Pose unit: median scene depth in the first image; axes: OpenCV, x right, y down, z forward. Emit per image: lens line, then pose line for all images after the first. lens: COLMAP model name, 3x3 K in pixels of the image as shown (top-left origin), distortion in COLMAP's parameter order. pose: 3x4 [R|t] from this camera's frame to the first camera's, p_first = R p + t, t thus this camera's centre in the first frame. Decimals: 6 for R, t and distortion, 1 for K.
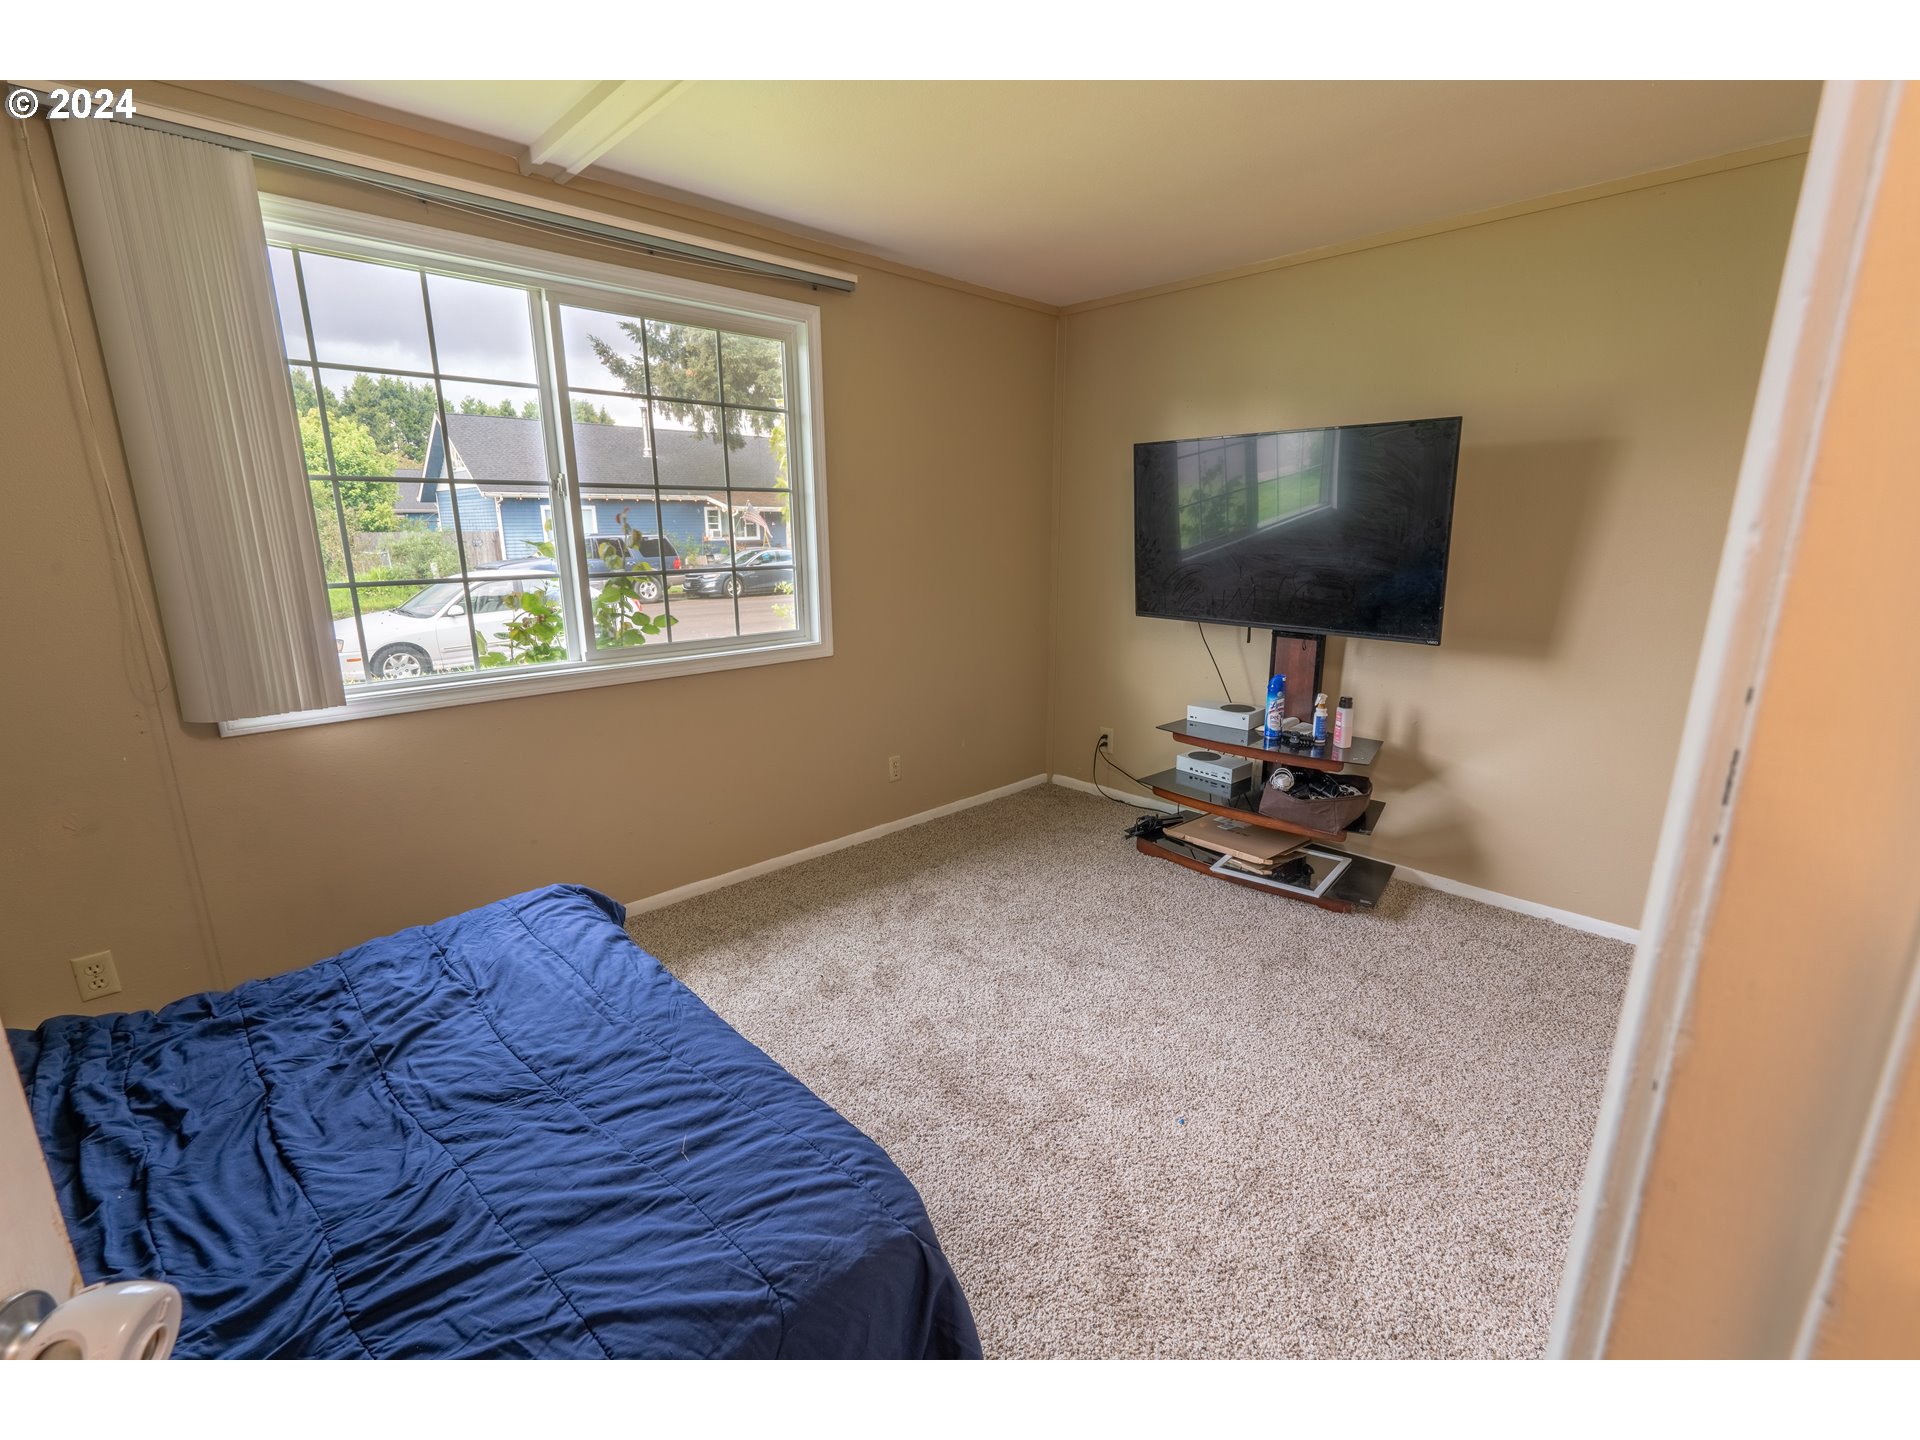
lens RADIAL K [[844.7, 0, 956.2], [0, 844.7, 730.8], [0, 0, 1]] dist [-0.005801, 0.001011]
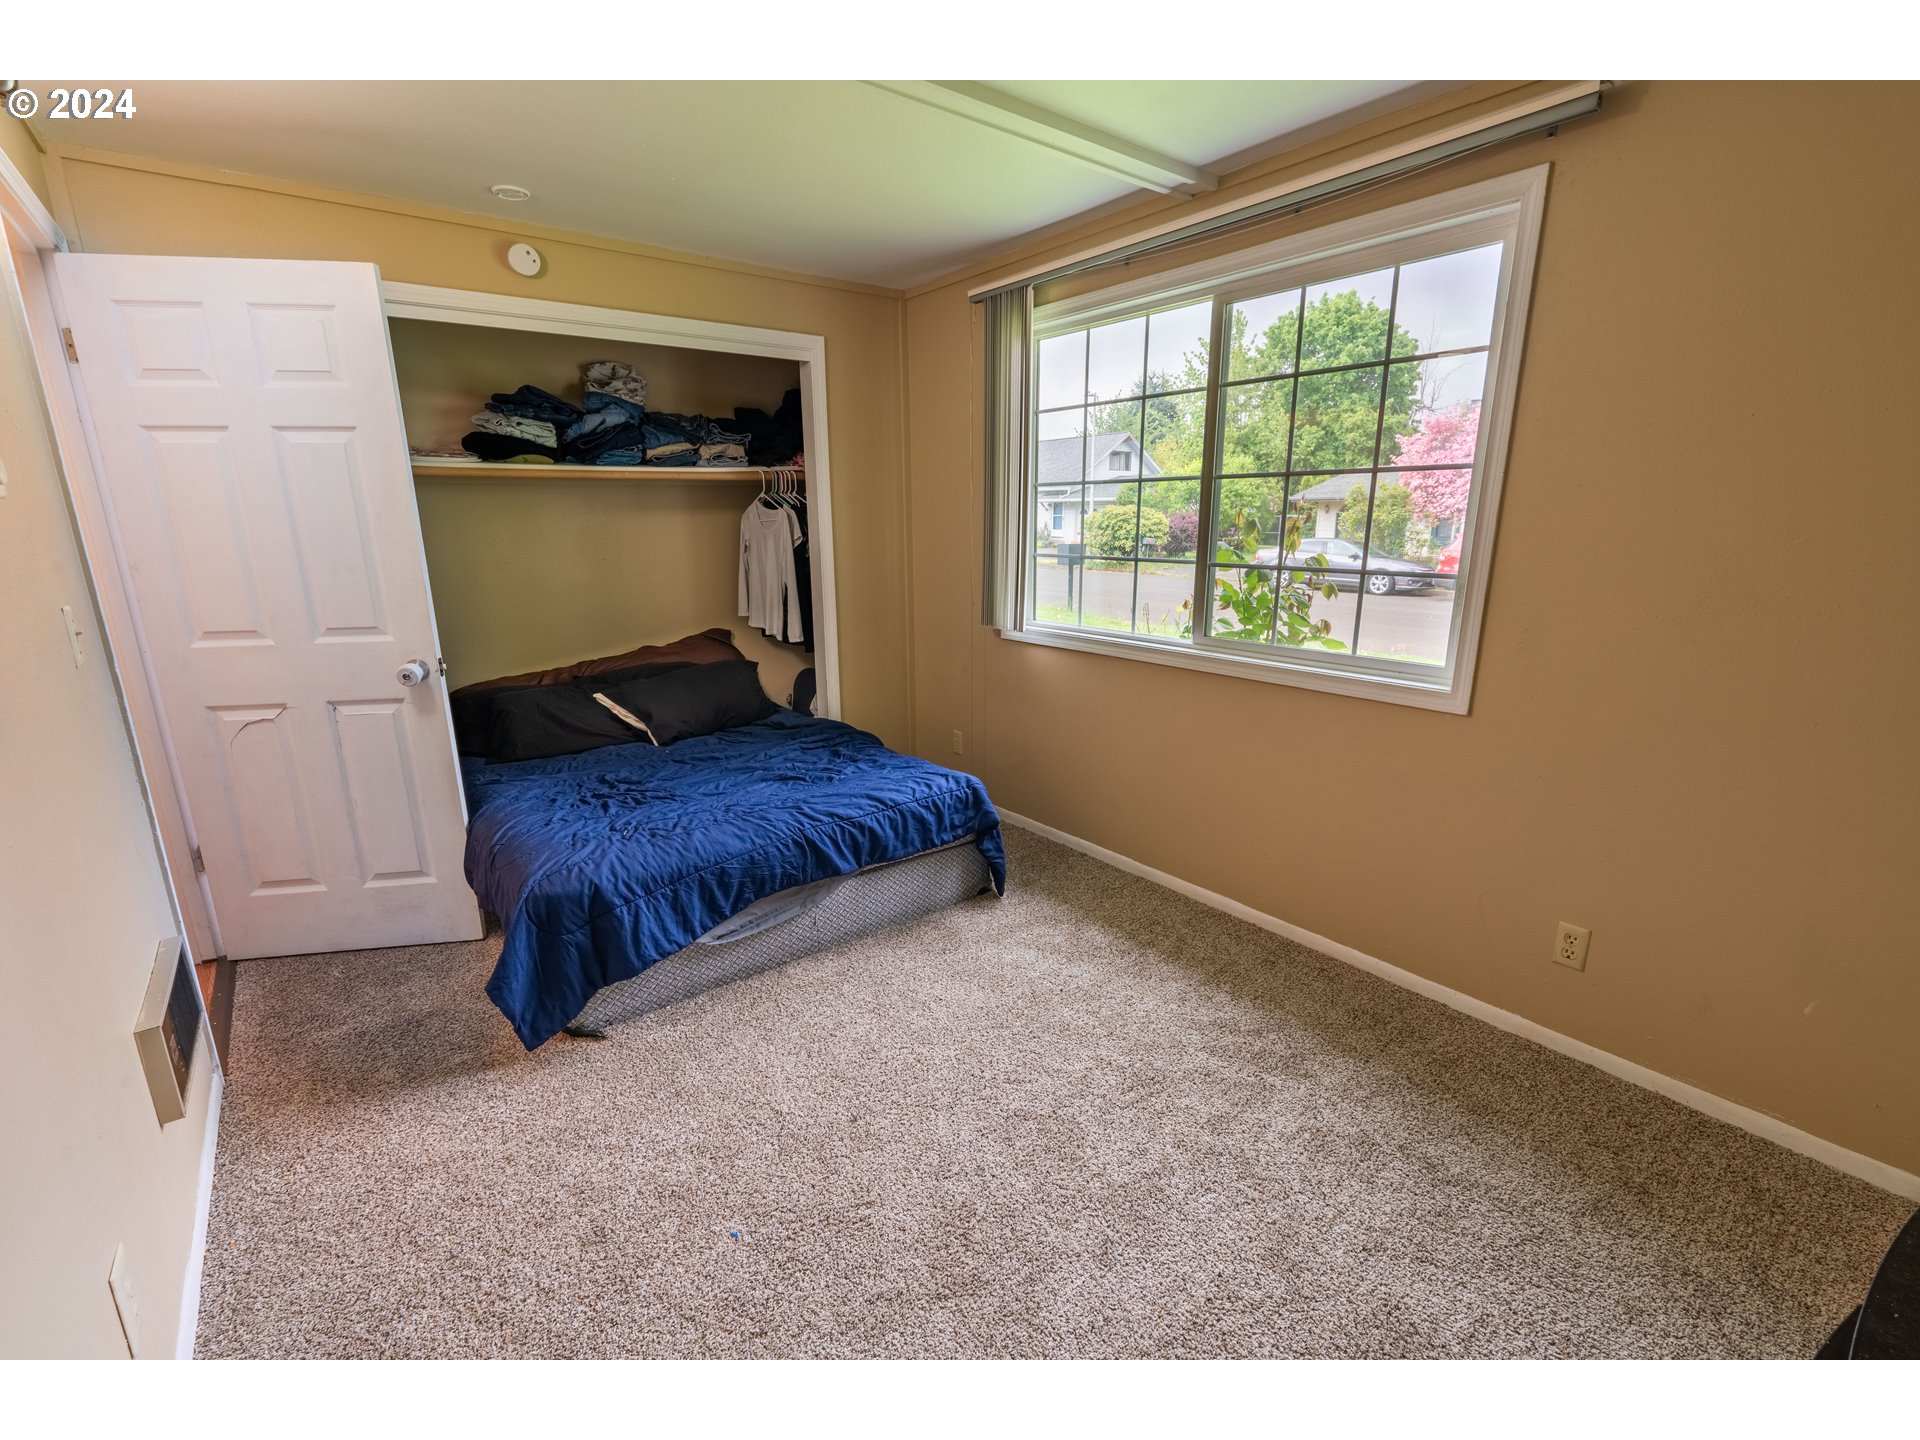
lens RADIAL K [[844.7, 0, 956.2], [0, 844.7, 730.8], [0, 0, 1]] dist [-0.005801, 0.001011]
pose [[-0.111256, 0.252511, -0.961176, 0.591206], [-0.231441, 0.934004, 0.272162, -0.183071], [0.966466, 0.252735, -0.045472, 0.718944]]
